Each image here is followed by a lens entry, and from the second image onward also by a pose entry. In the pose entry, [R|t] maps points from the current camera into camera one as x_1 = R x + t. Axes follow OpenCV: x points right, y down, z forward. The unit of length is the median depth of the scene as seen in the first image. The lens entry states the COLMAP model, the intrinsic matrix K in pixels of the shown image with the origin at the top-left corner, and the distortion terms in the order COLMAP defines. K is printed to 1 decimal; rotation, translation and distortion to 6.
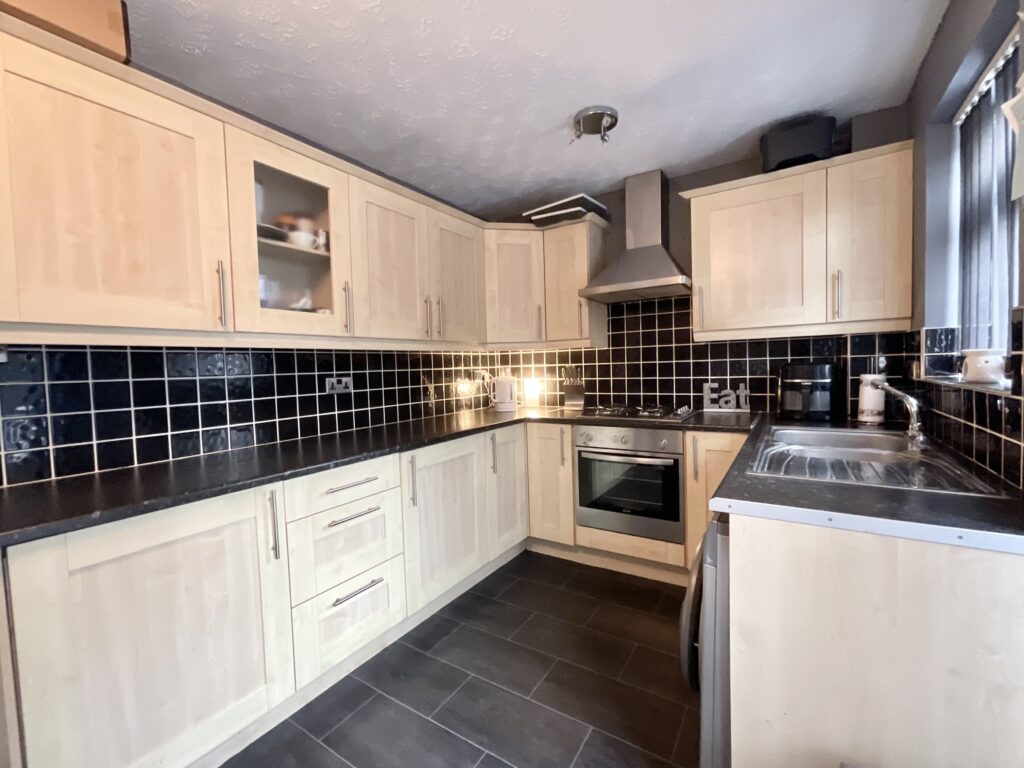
lens RADIAL K [[440.9, 0, 512.0], [0, 440.9, 384.0], [0, 0, 1]] dist [-0.000009, -0.000031]
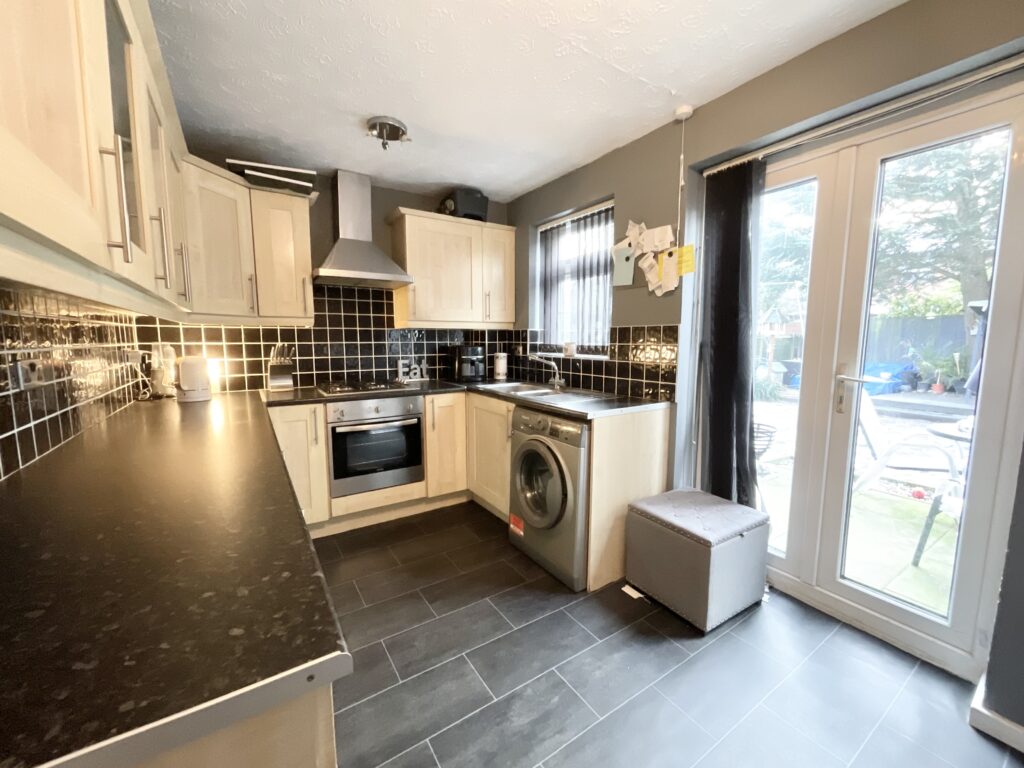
lens RADIAL K [[411.8, 0, 512.0], [0, 411.8, 384.0], [0, 0, 1]] dist [-0.000653, -0.000080]
pose [[0.411437, -0.069110, 0.908814, -0.536436], [0.024951, 0.997601, 0.064566, -0.001824], [-0.911097, -0.003889, 0.412175, 0.211176]]
